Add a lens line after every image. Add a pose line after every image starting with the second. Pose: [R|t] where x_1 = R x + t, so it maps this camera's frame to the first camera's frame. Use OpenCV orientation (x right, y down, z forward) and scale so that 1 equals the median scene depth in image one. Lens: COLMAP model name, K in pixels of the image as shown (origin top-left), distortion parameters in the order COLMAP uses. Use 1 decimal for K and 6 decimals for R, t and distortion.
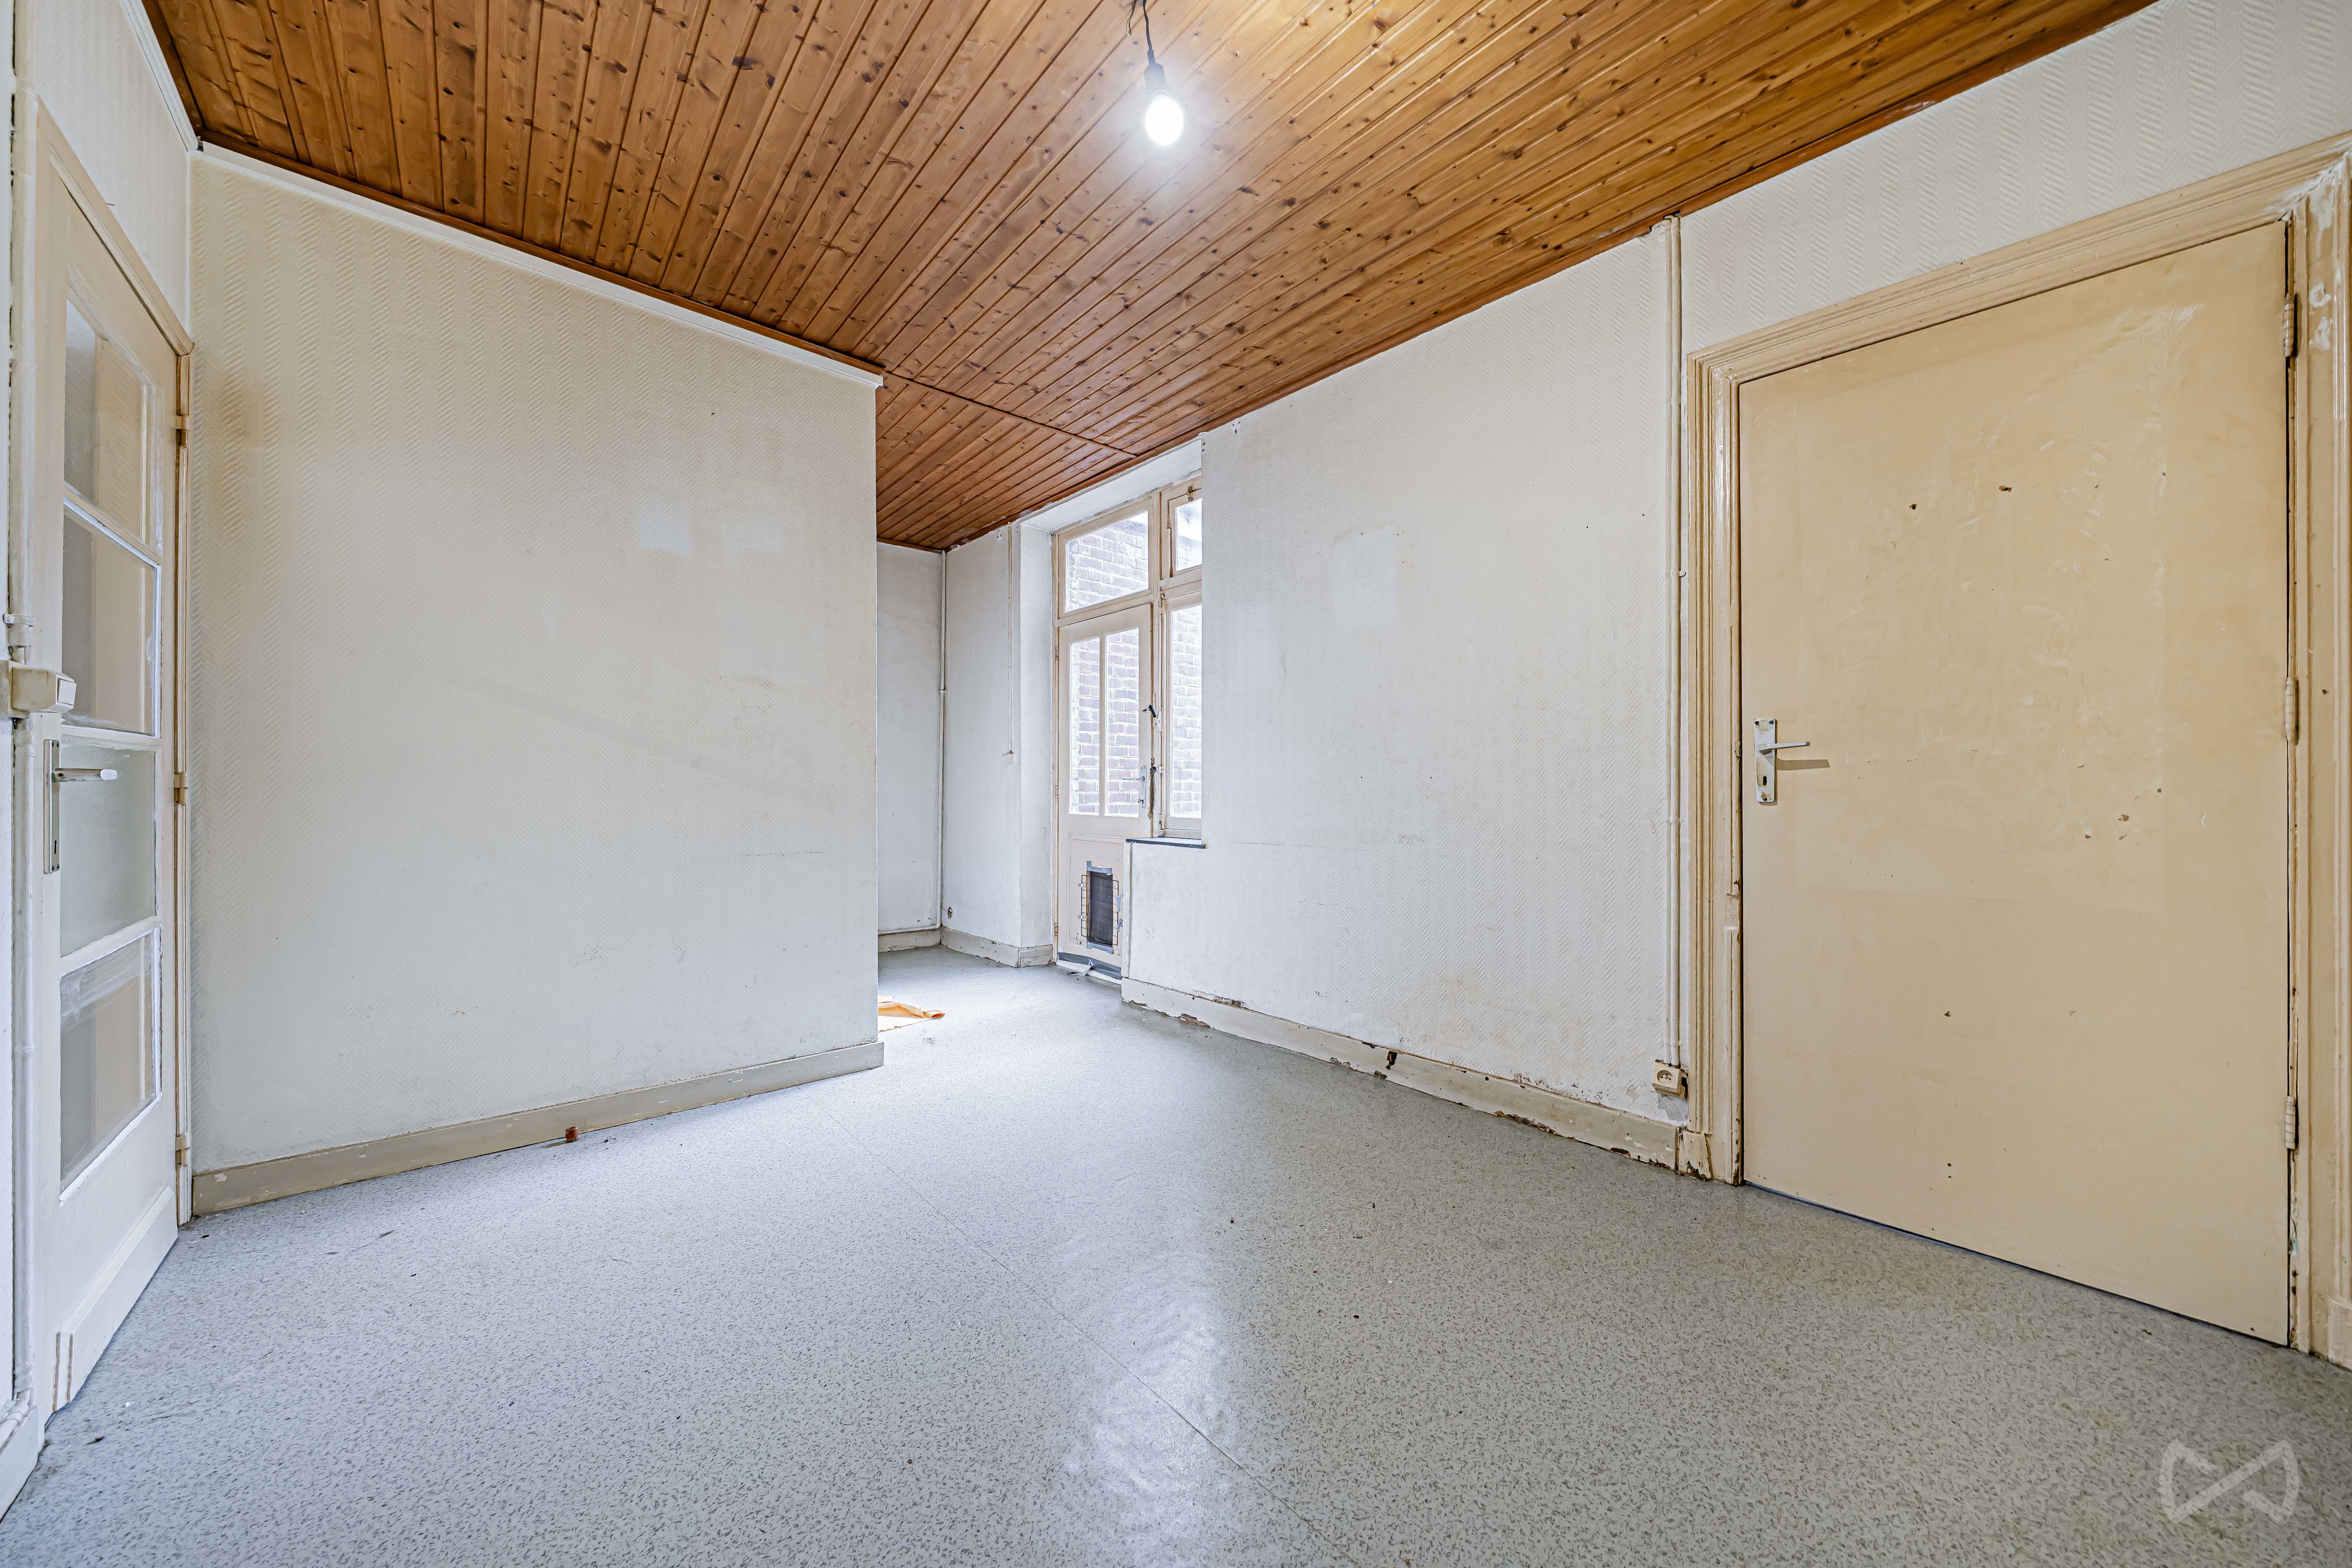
lens RADIAL K [[810.3, 0, 1191.4], [0, 810.3, 779.1], [0, 0, 1]] dist [-0.006802, -0.000281]
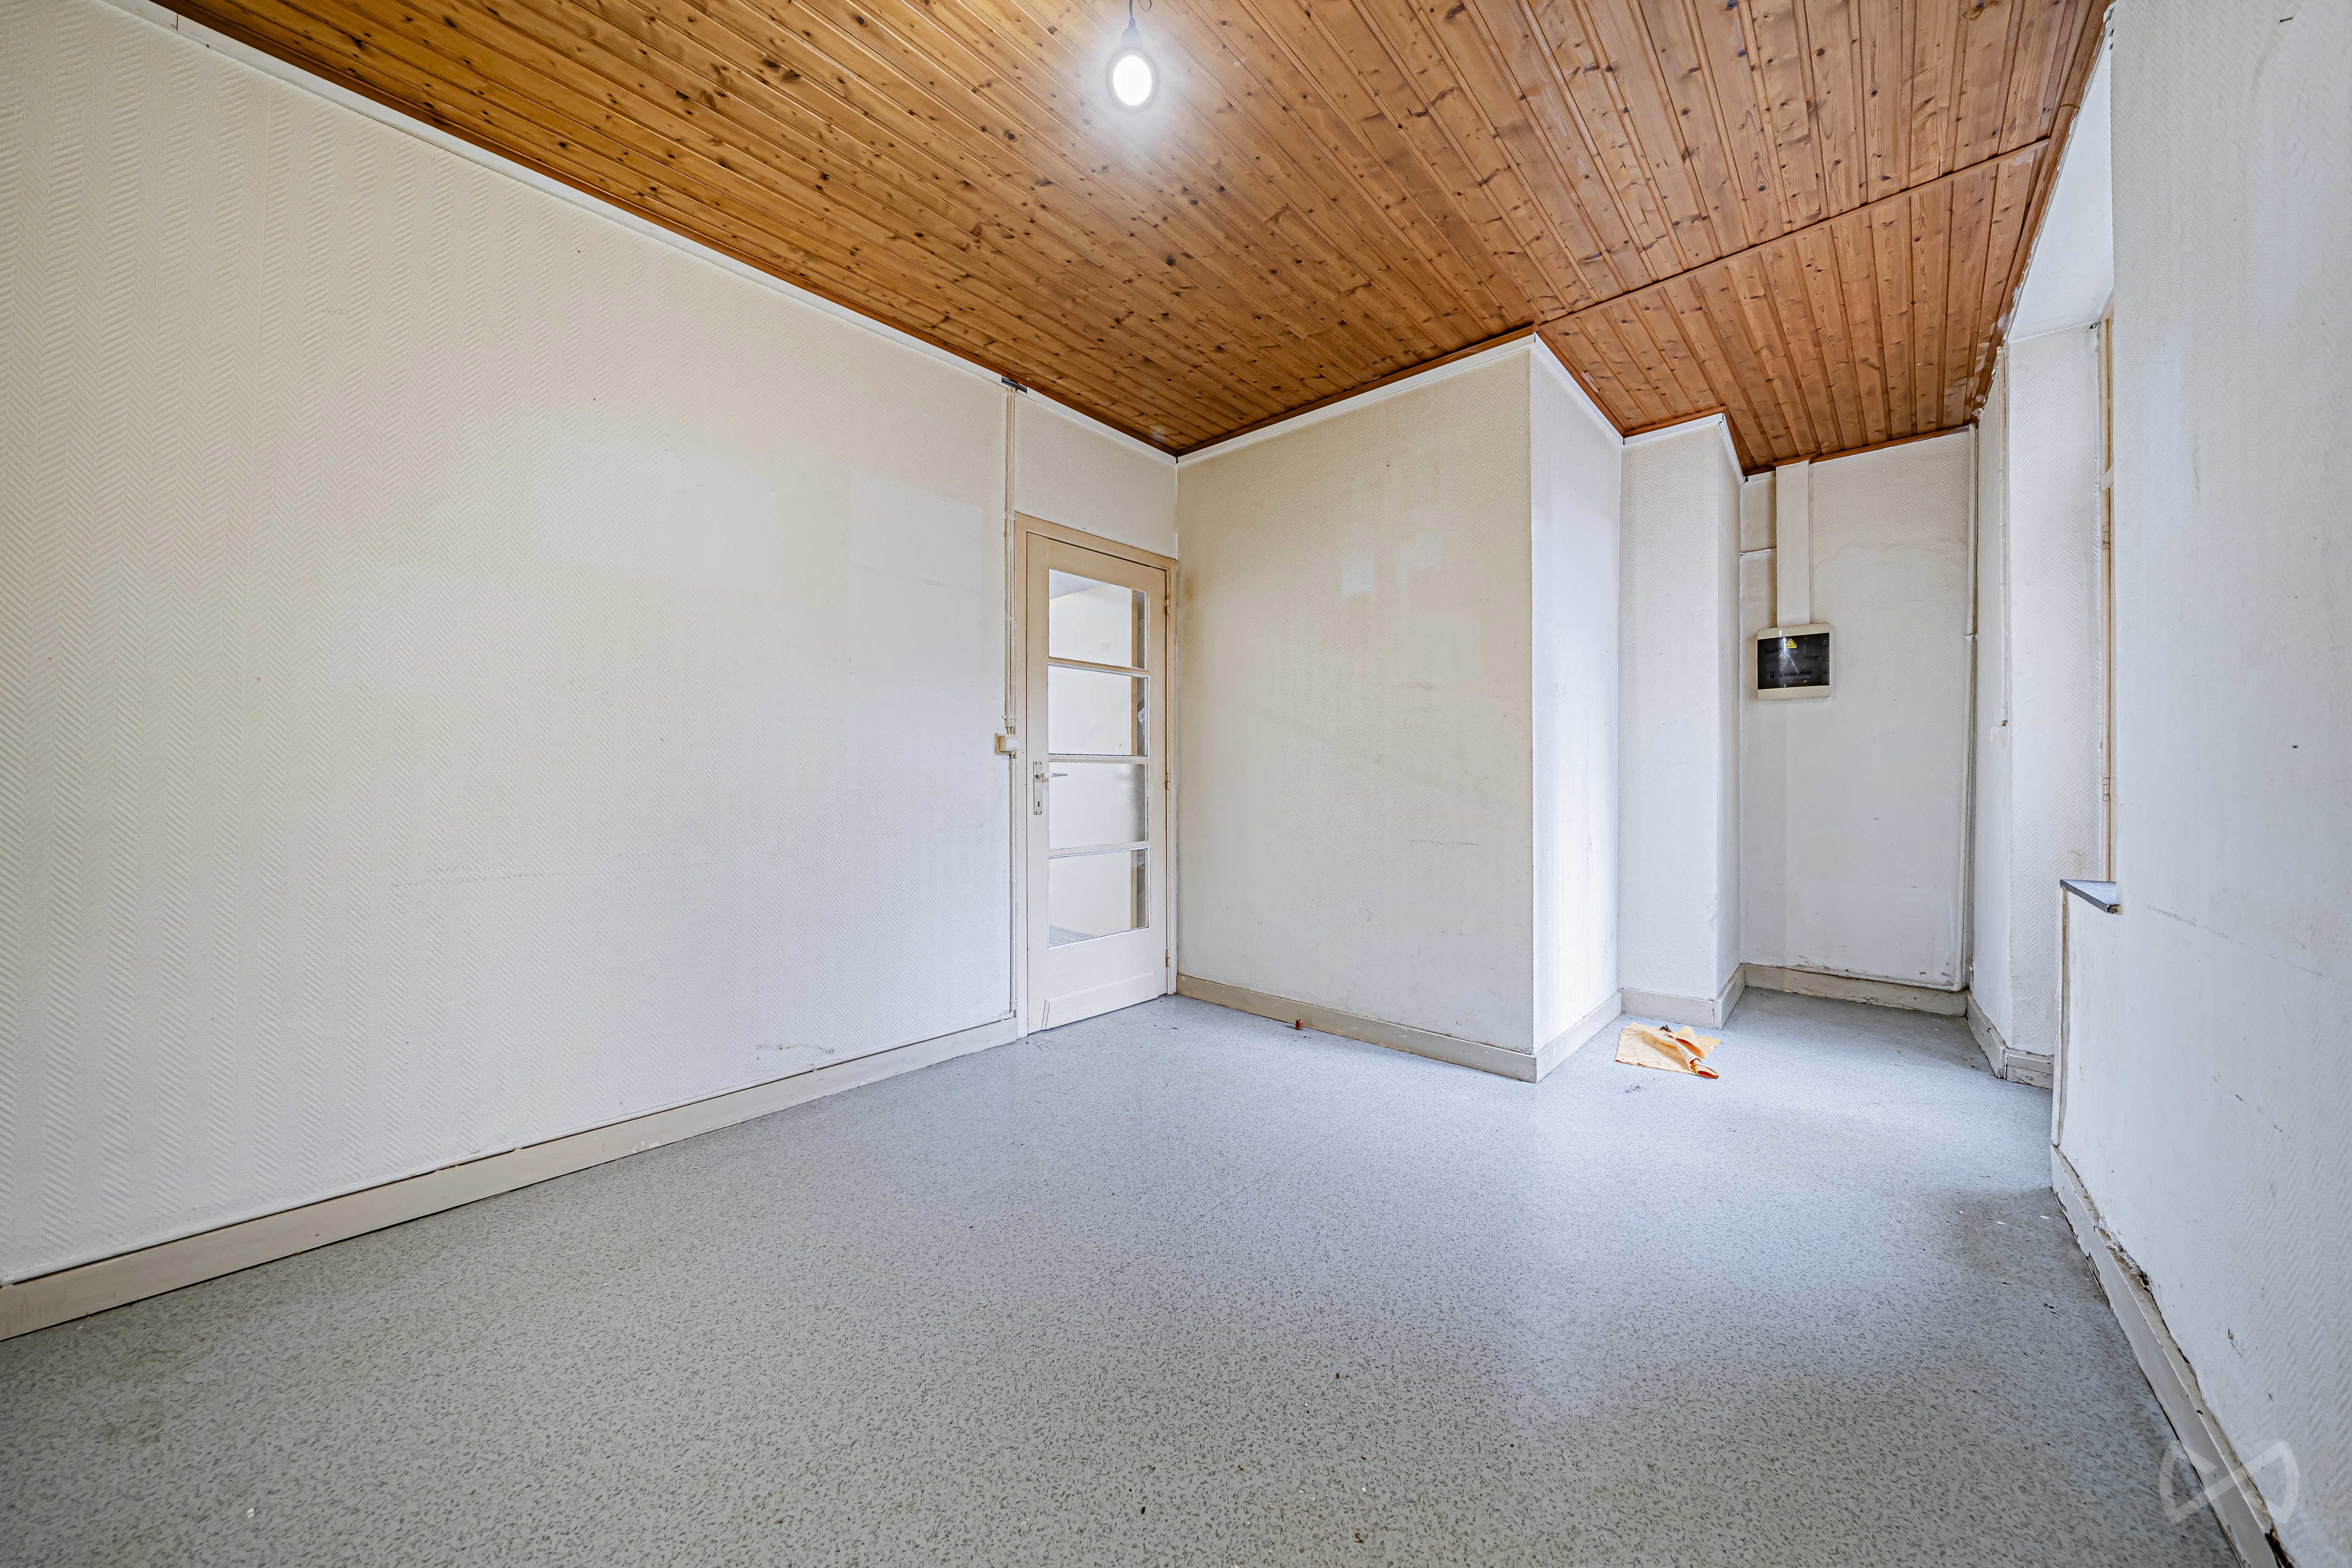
lens RADIAL K [[810.4, 0, 1191.4], [0, 810.4, 779.1], [0, 0, 1]] dist [-0.006802, -0.000281]
pose [[0.106332, -0.003214, -0.994325, 0.581254], [0.009726, 0.999950, -0.002192, 0.008012], [0.994283, -0.009438, 0.106358, 0.608212]]
